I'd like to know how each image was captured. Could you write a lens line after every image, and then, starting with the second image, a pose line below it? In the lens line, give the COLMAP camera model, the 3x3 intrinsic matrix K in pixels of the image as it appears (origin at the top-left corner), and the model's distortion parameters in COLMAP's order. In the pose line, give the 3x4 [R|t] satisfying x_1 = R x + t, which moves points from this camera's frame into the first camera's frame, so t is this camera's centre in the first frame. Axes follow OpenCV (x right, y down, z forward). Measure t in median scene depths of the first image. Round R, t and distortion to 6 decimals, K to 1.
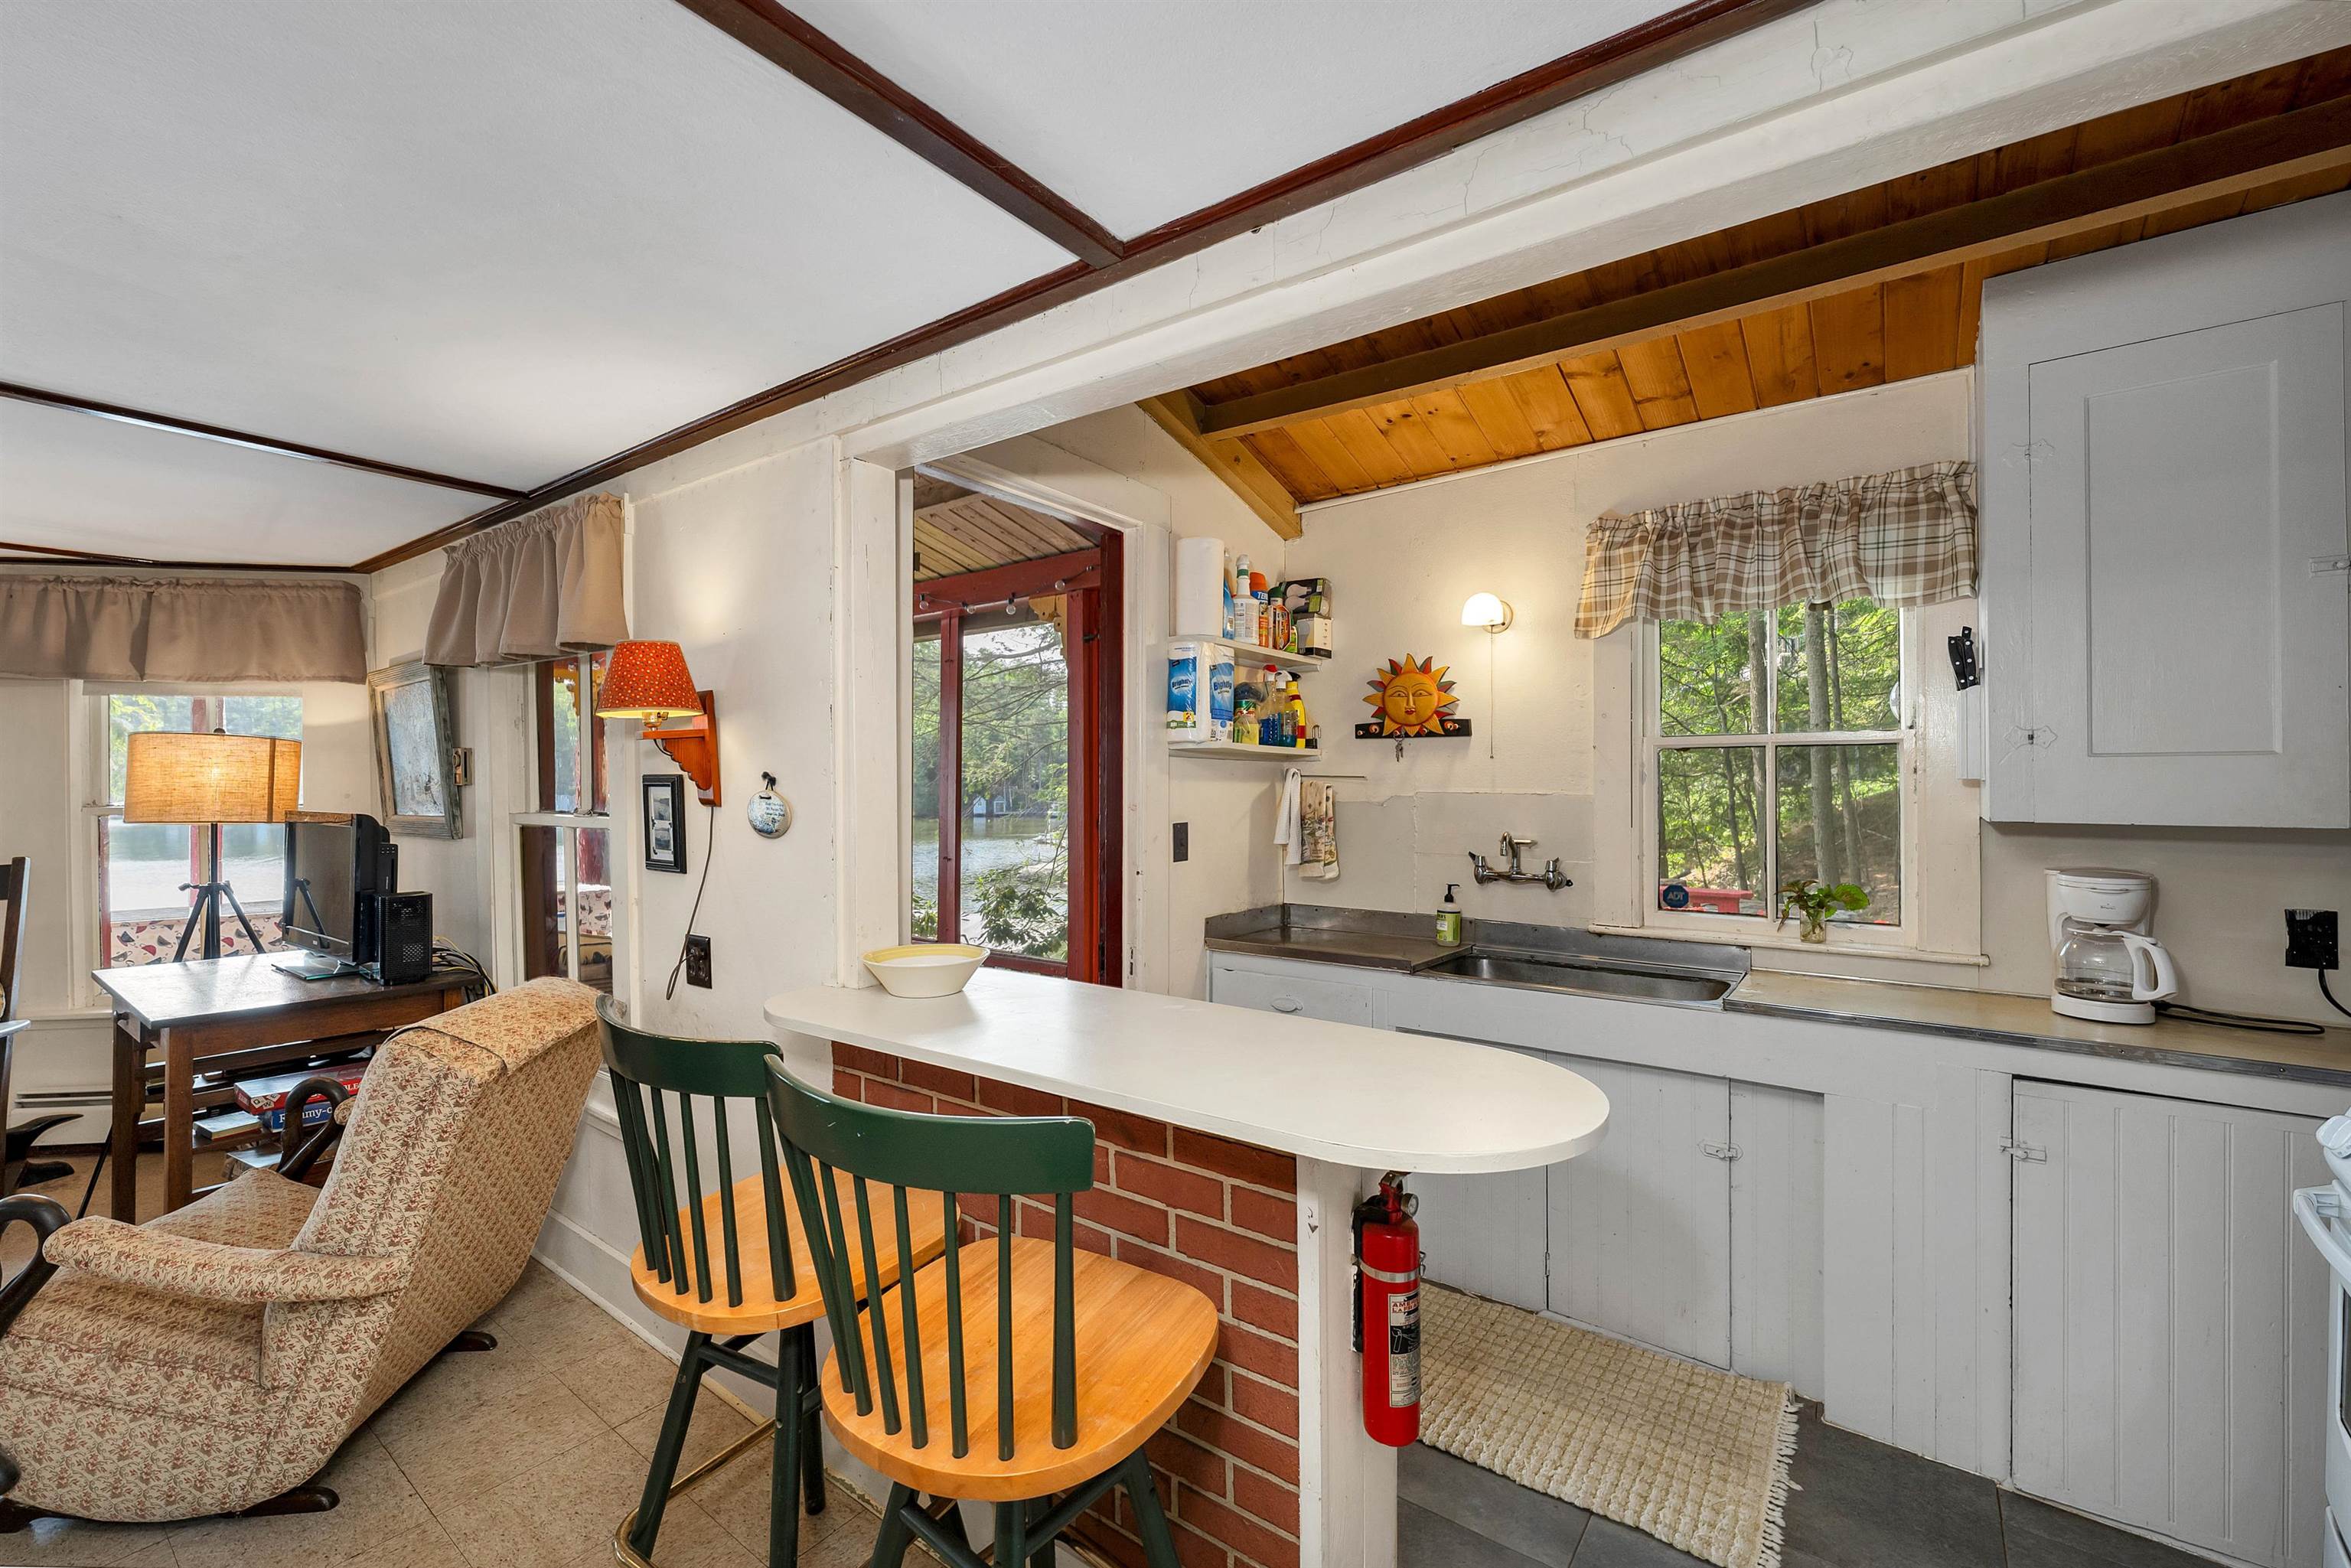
lens RADIAL K [[986.4, 0, 1175.1], [0, 986.4, 777.8], [0, 0, 1]] dist [0.000893, -0.000274]
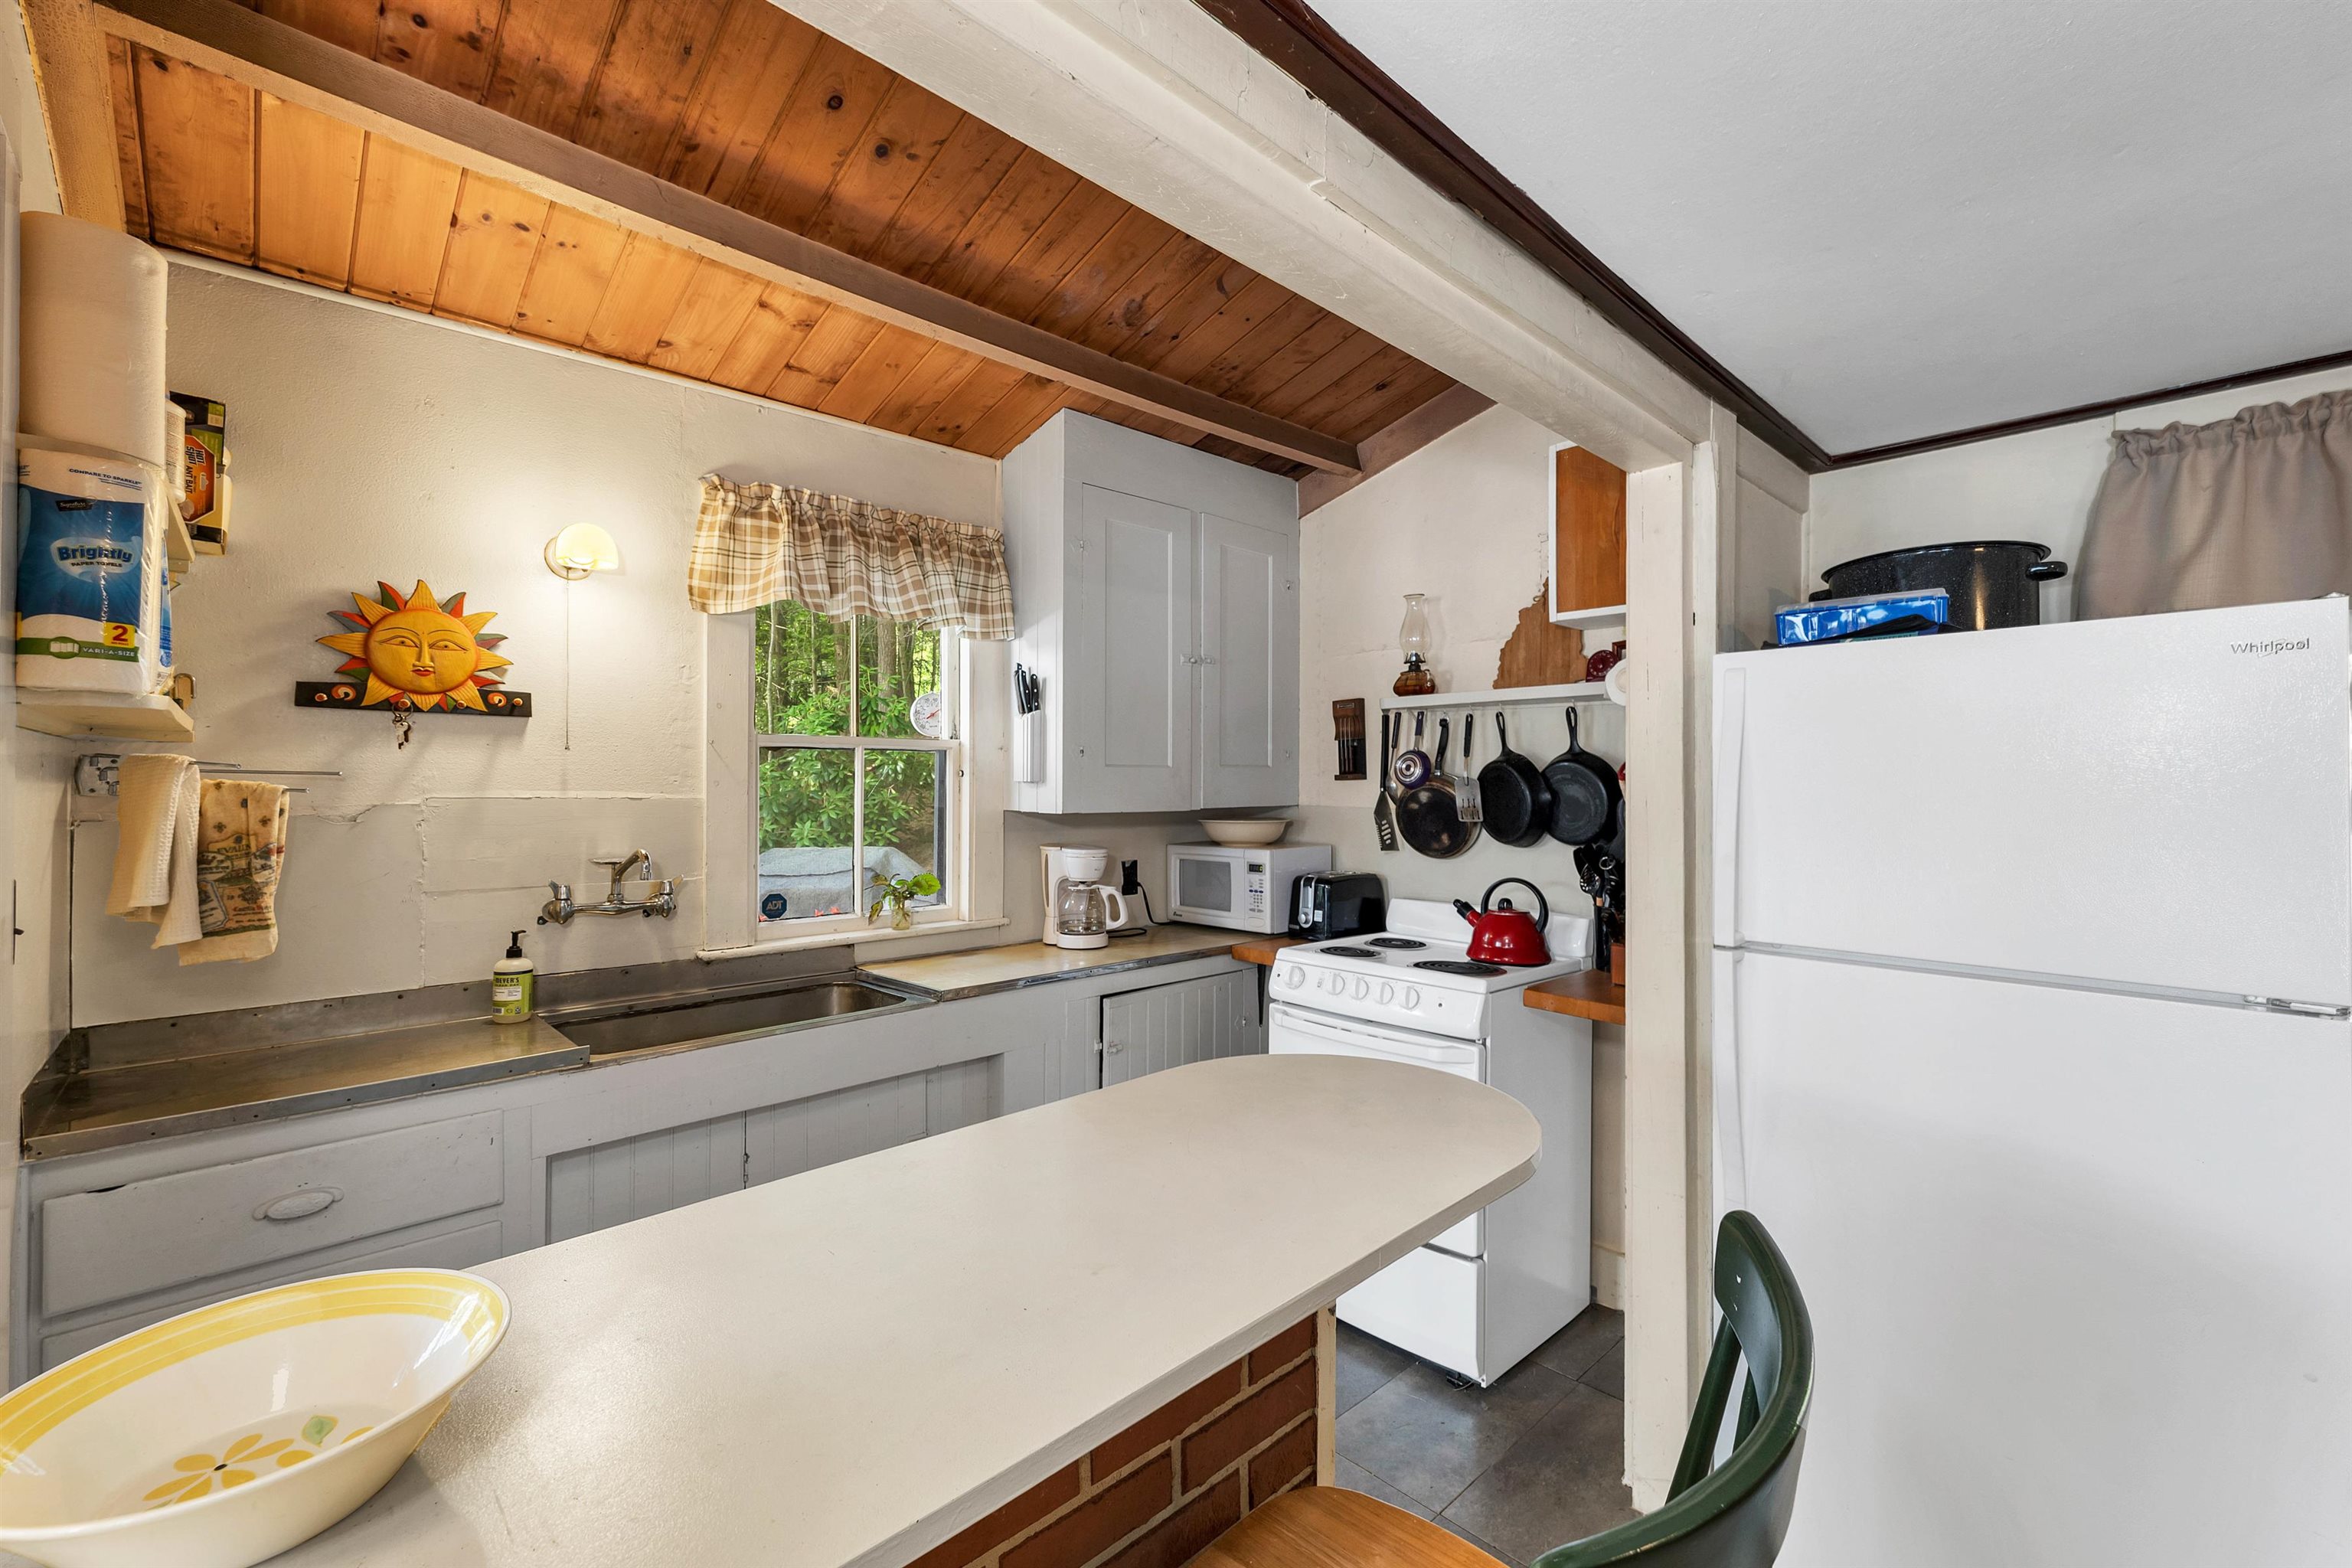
lens RADIAL K [[986.8, 0, 1175.6], [0, 986.8, 777.8], [0, 0, 1]] dist [0.000893, -0.000274]
pose [[0.166746, 0.006693, 0.985977, -0.343709], [-0.007423, 0.999957, -0.005533, 0.001529], [-0.985972, -0.006397, 0.166789, 0.462038]]
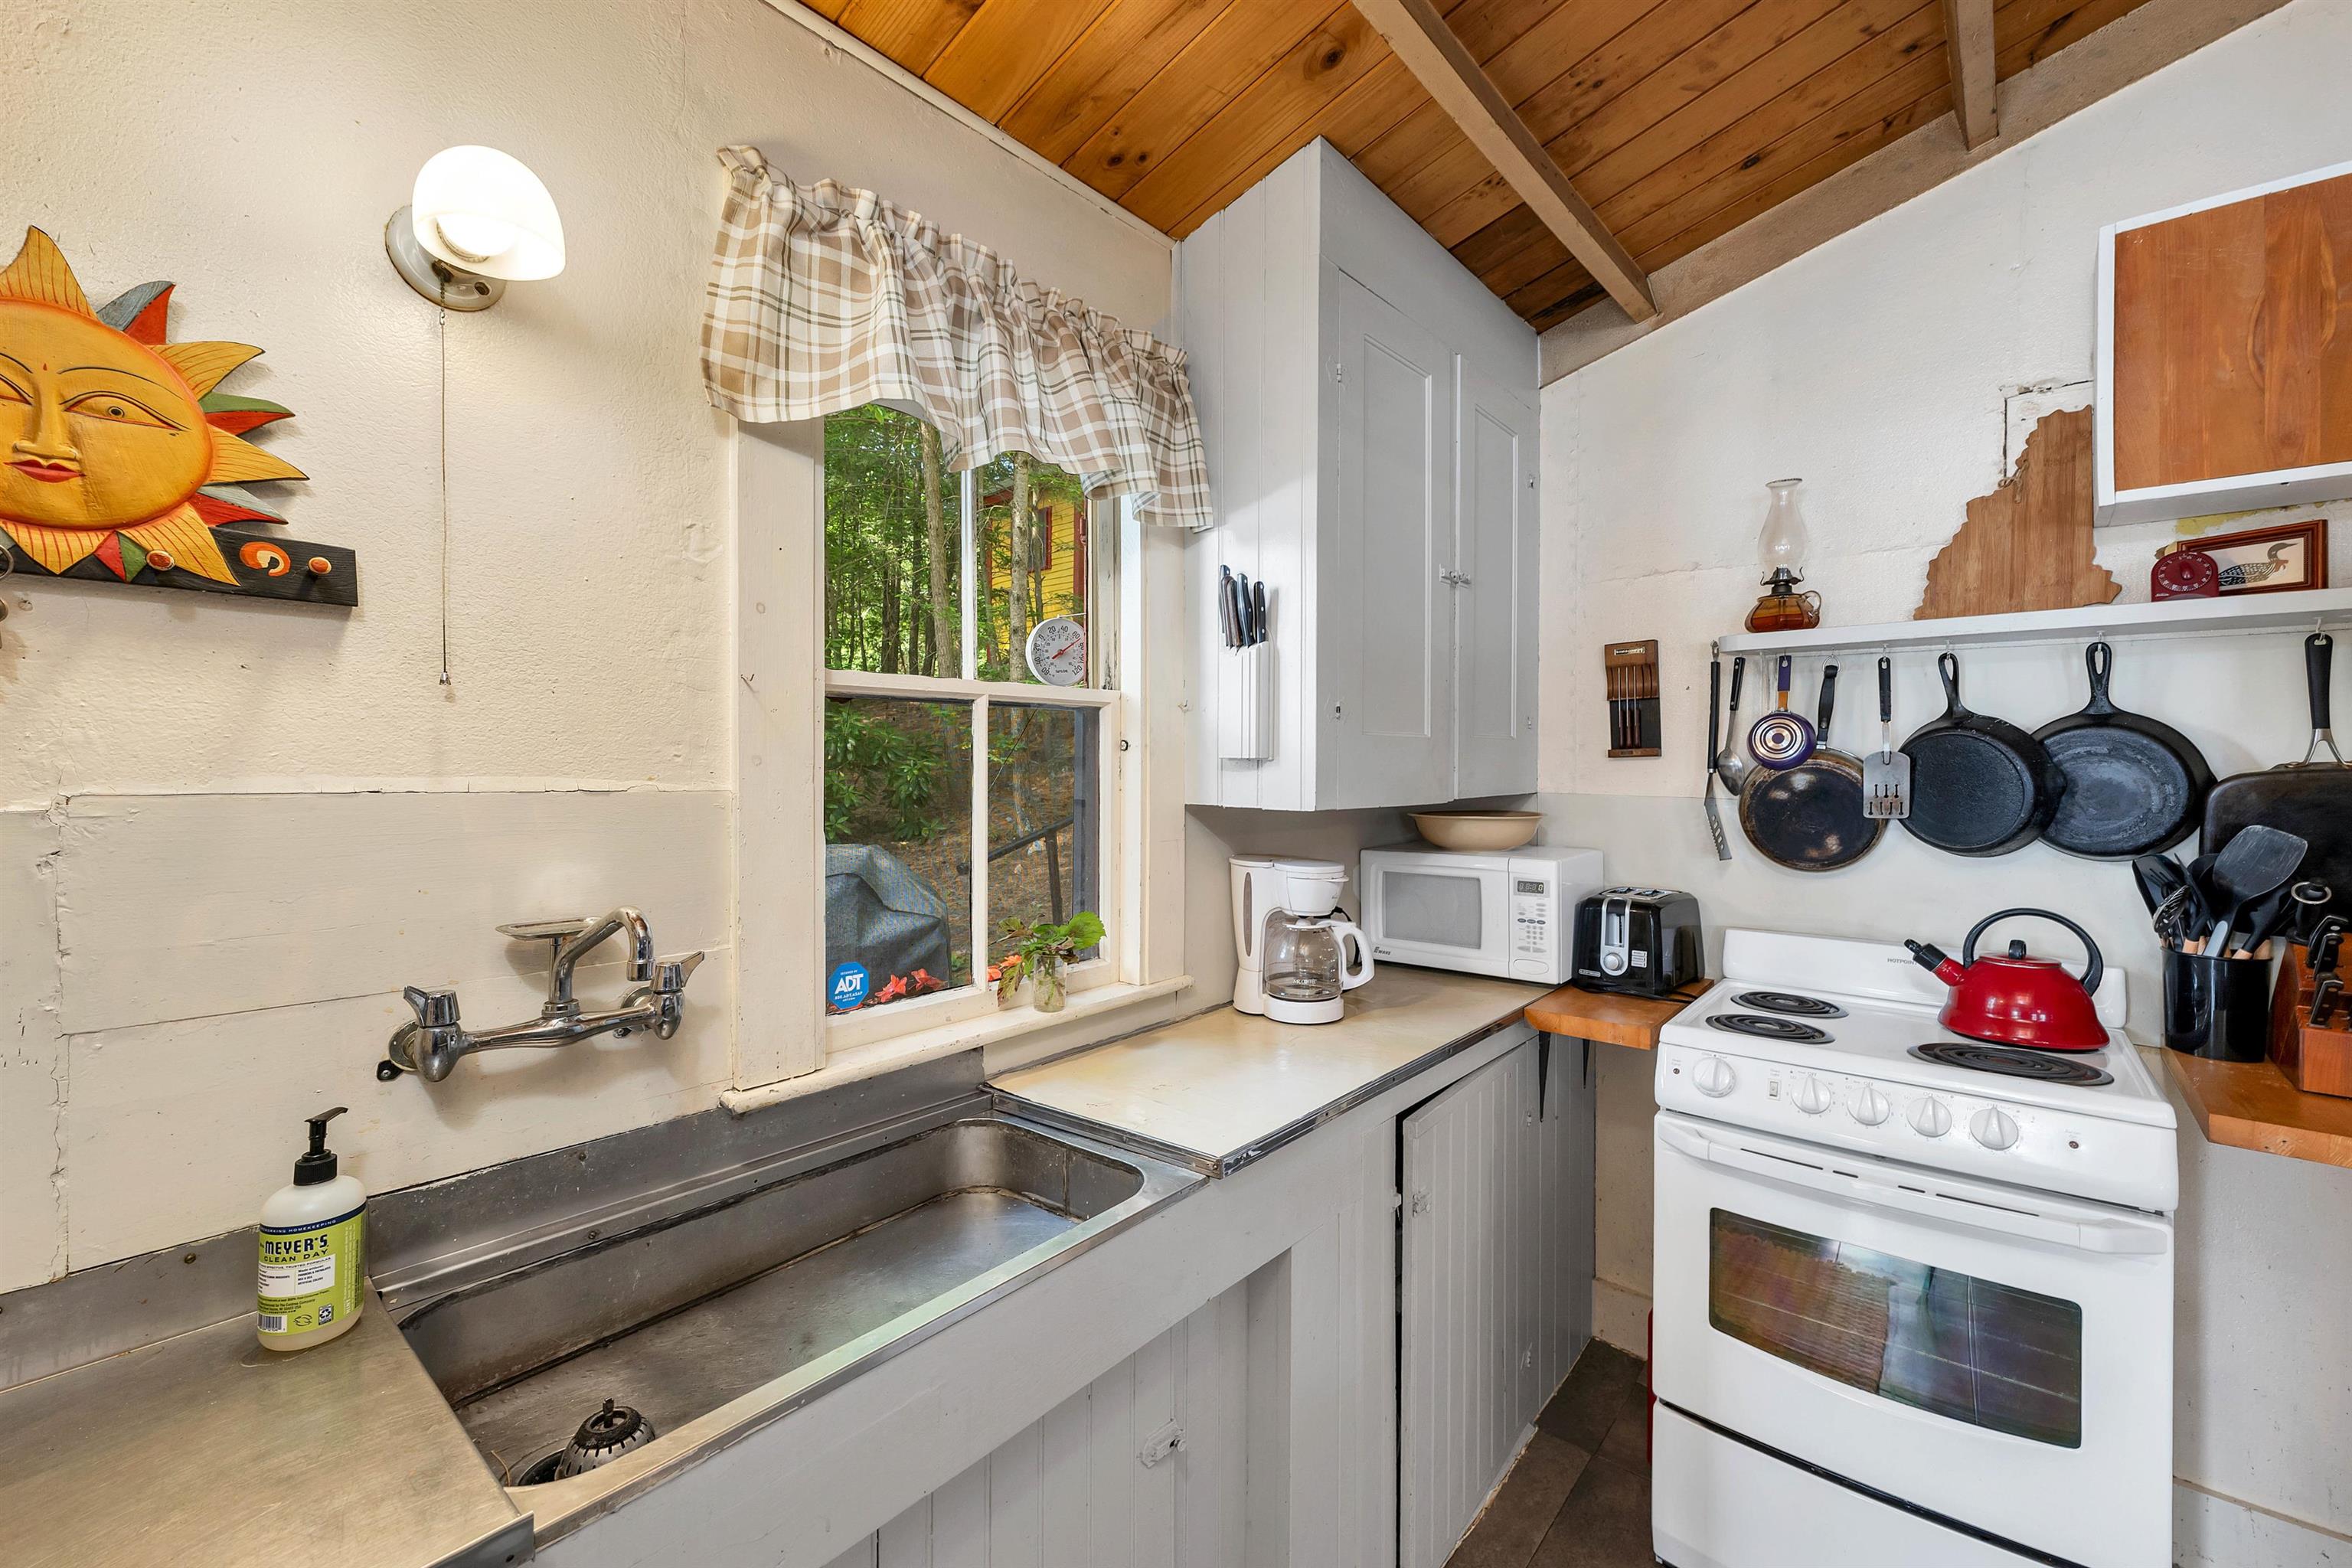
lens RADIAL K [[970.9, 0, 1174.7], [0, 970.9, 771.8], [0, 0, 1]] dist [-0.001480, 0.000010]
pose [[0.065587, -0.006551, 0.997825, 0.017528], [-0.006336, 0.999956, 0.006981, 0.005298], [-0.997827, -0.006780, 0.065543, 0.784257]]
